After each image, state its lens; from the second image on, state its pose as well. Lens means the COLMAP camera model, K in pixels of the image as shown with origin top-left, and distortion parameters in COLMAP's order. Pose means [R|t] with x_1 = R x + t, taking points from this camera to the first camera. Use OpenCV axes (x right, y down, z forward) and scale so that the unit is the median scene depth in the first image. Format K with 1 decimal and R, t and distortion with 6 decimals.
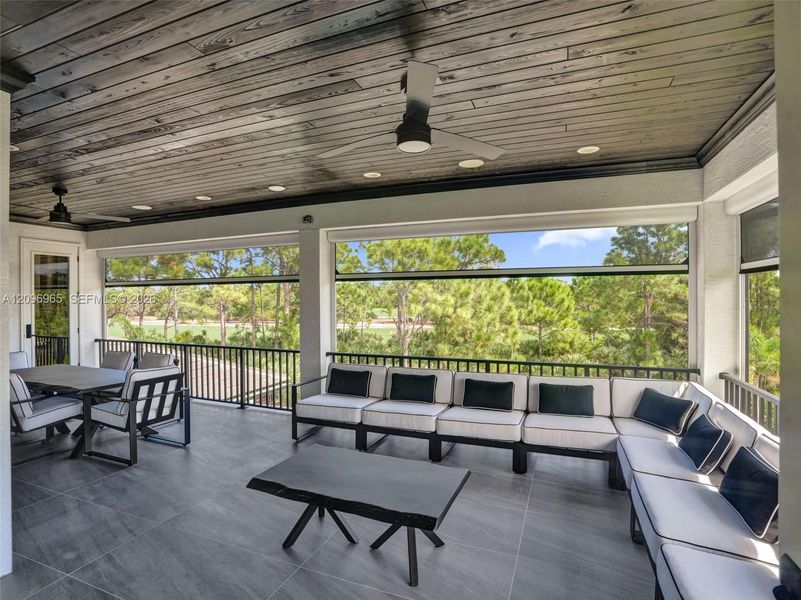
lens RADIAL K [[416.8, 0, 402.5], [0, 416.8, 299.9], [0, 0, 1]] dist [-0.059322, 0.013043]
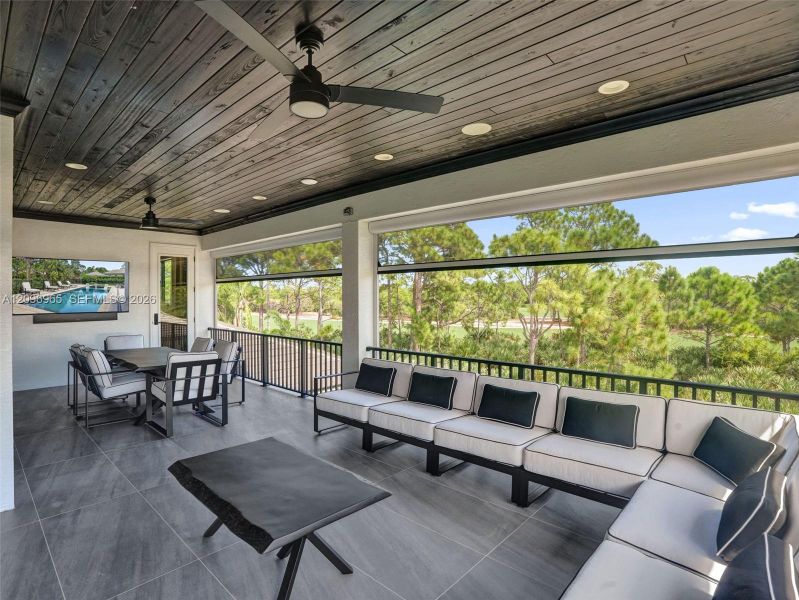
lens RADIAL K [[415.8, 0, 400.4], [0, 415.8, 299.6], [0, 0, 1]] dist [-0.059322, 0.013043]
pose [[0.934858, 0.006844, -0.354956, 0.276262], [-0.006361, 0.999977, 0.002526, 0.014781], [0.354965, -0.000103, 0.934880, 0.138243]]
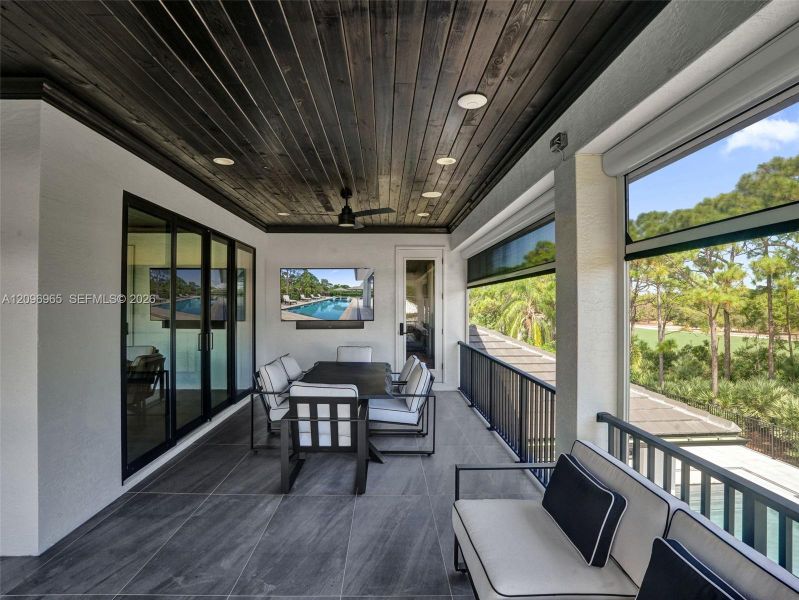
lens RADIAL K [[415.8, 0, 397.4], [0, 415.8, 299.9], [0, 0, 1]] dist [-0.059322, 0.013043]
pose [[0.398634, -0.001272, -0.917109, 0.175108], [-0.008457, 0.999951, -0.005063, 0.003770], [0.917071, 0.009774, 0.398604, 0.713209]]
